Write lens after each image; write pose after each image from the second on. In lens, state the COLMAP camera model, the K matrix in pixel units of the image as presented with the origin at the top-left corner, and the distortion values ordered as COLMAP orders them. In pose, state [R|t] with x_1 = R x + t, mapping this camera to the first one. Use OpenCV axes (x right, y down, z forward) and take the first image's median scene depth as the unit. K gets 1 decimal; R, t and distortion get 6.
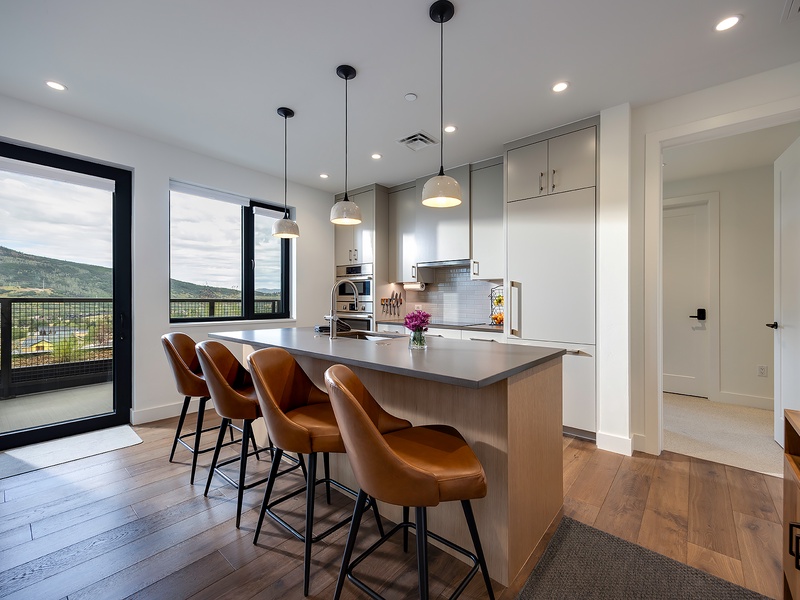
lens RADIAL K [[344.0, 0, 400.0], [0, 344.0, 300.0], [0, 0, 1]] dist [0.001337, 0.000219]
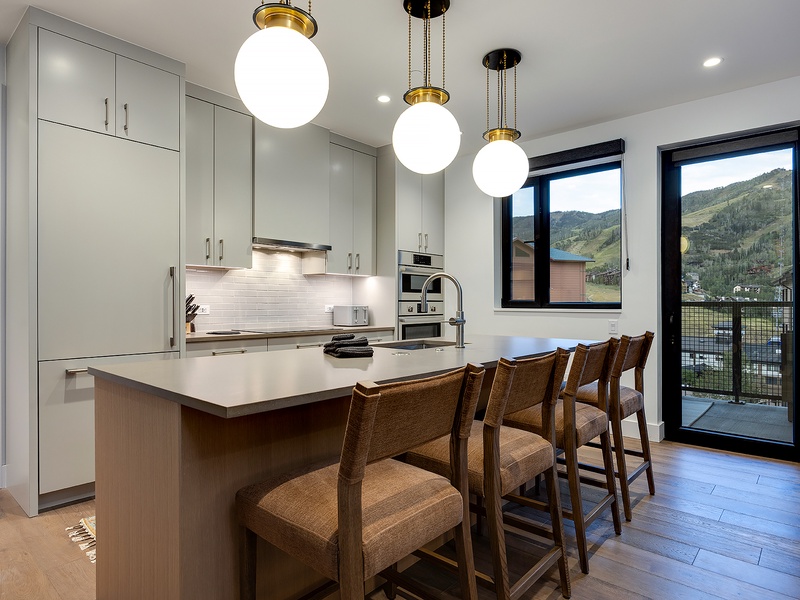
lens RADIAL K [[468.6, 0, 400.0], [0, 468.6, 300.0], [0, 0, 1]] dist [-0.001718, -0.001210]
pose [[0.078642, -0.001028, 0.996902, -1.221897], [-0.002756, 0.999995, 0.001248, 0.001583], [-0.996899, -0.002846, 0.078639, 1.001137]]
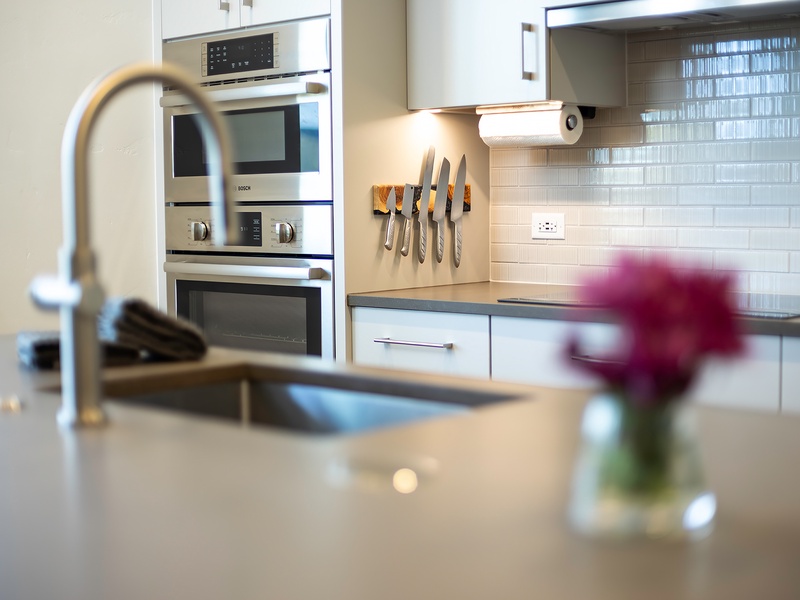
lens RADIAL K [[1153.3, 0, 400.0], [0, 1153.3, 300.0], [0, 0, 1]] dist [-0.028052, -0.127511]
pose [[0.999556, -0.012862, -0.026869, -0.019497], [0.014983, 0.996661, 0.080264, 0.008910], [0.025747, -0.080631, 0.996411, 0.293012]]
